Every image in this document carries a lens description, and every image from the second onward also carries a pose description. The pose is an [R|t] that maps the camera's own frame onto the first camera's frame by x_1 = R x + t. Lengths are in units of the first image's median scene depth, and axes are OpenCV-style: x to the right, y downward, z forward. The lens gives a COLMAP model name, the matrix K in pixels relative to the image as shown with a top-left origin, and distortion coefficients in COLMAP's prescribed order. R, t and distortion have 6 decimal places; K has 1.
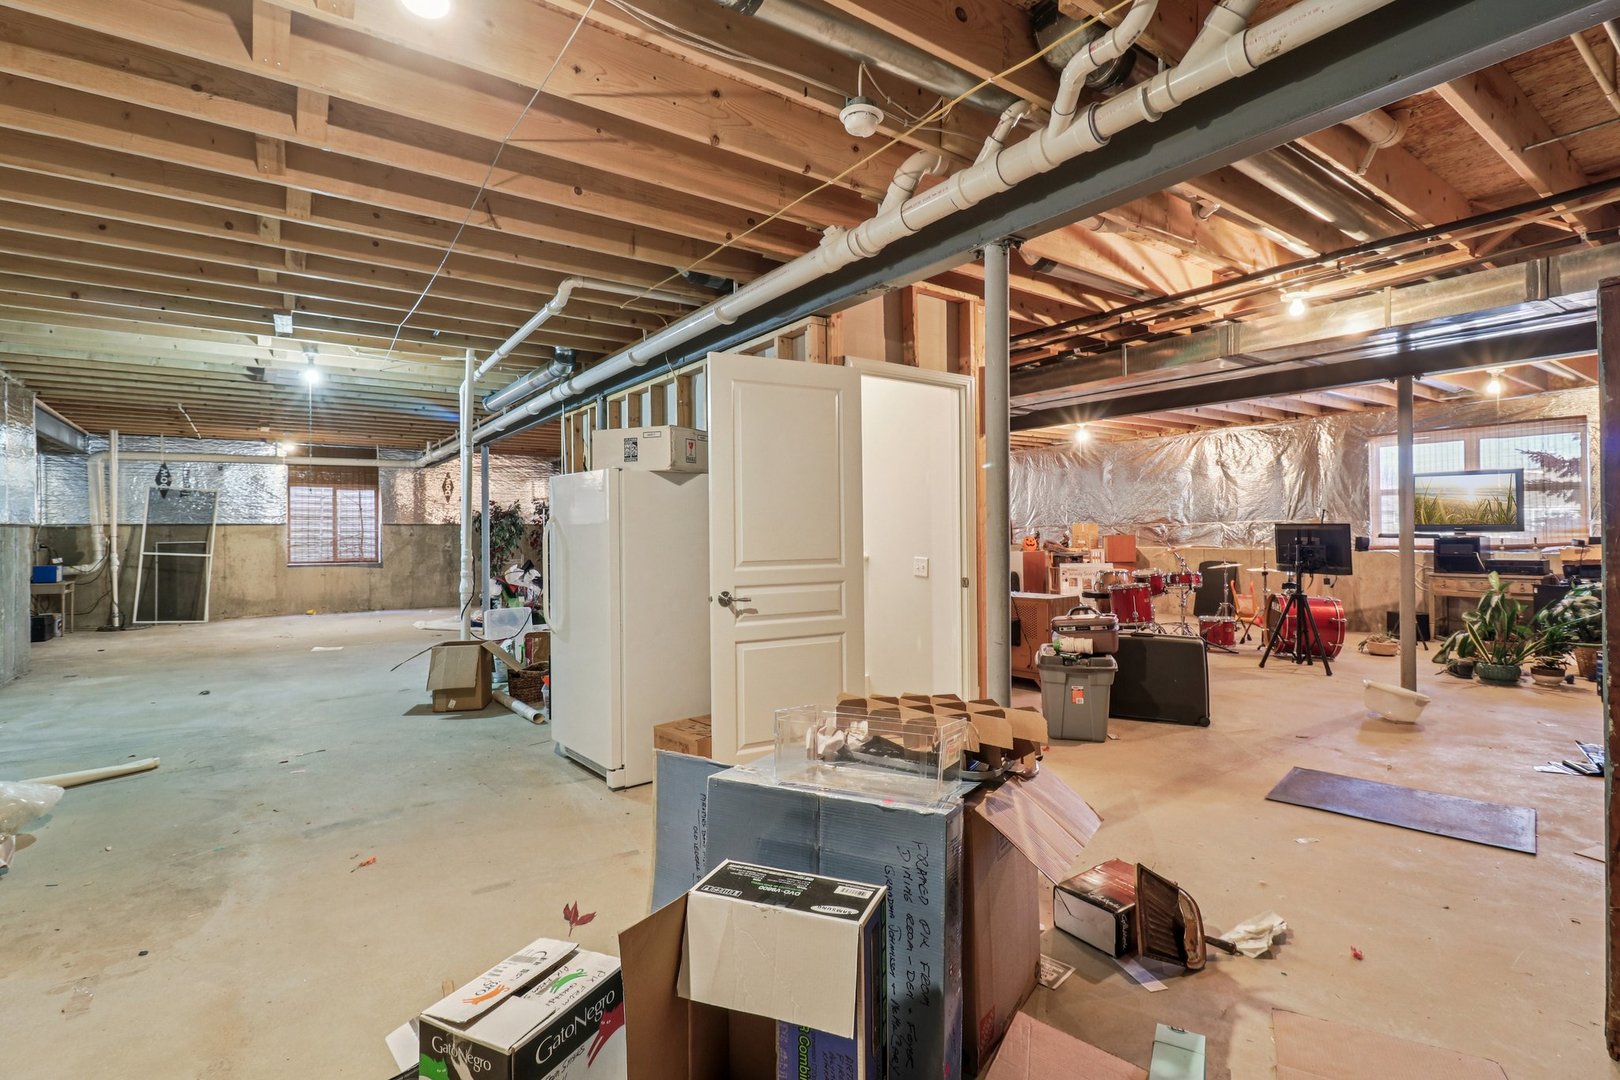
lens RADIAL K [[762.0, 0, 807.5], [0, 762.0, 536.5], [0, 0, 1]] dist [-0.002020, -0.000664]
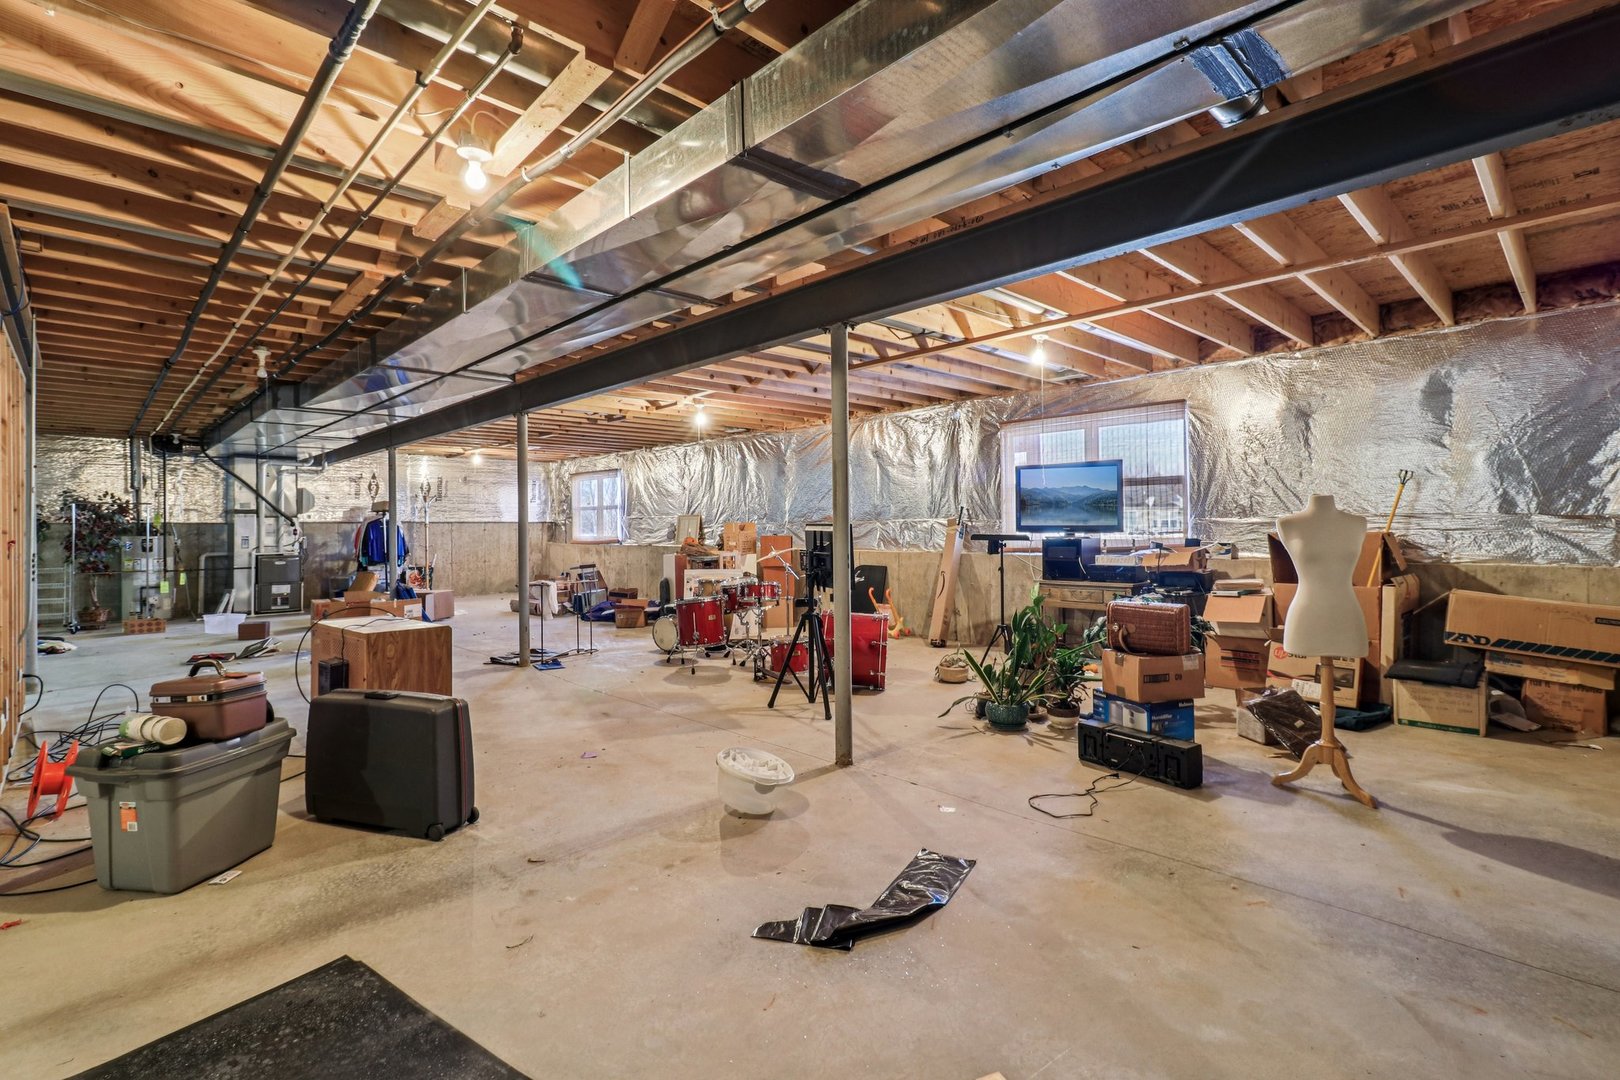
lens RADIAL K [[762.0, 0, 807.0], [0, 762.0, 531.3], [0, 0, 1]] dist [-0.002020, -0.000664]
pose [[0.988435, -0.001772, 0.151634, 0.442711], [0.002409, 0.999989, -0.004014, -0.004886], [-0.151625, 0.004332, 0.988429, 0.189081]]
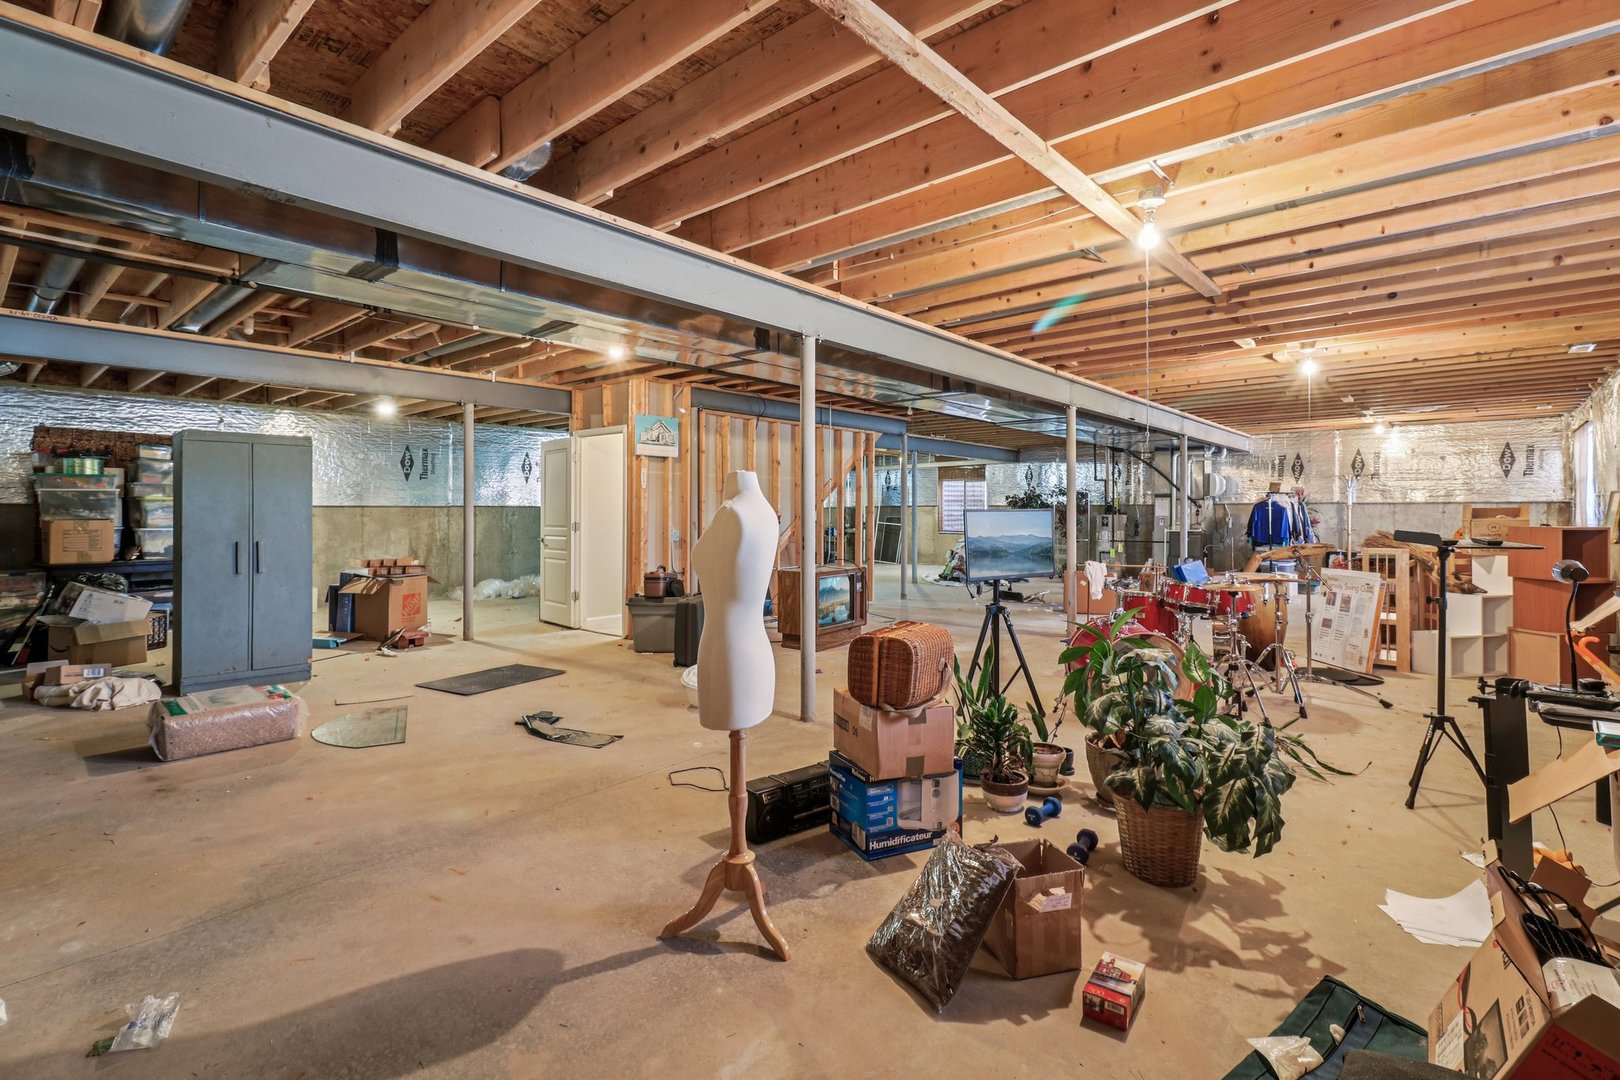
lens RADIAL K [[762.0, 0, 806.3], [0, 762.0, 530.5], [0, 0, 1]] dist [-0.002020, -0.000664]
pose [[0.235227, 0.028337, -0.971527, 0.619115], [-0.003225, 0.999592, 0.028375, -0.008047], [0.971935, -0.003541, 0.235223, 0.283002]]
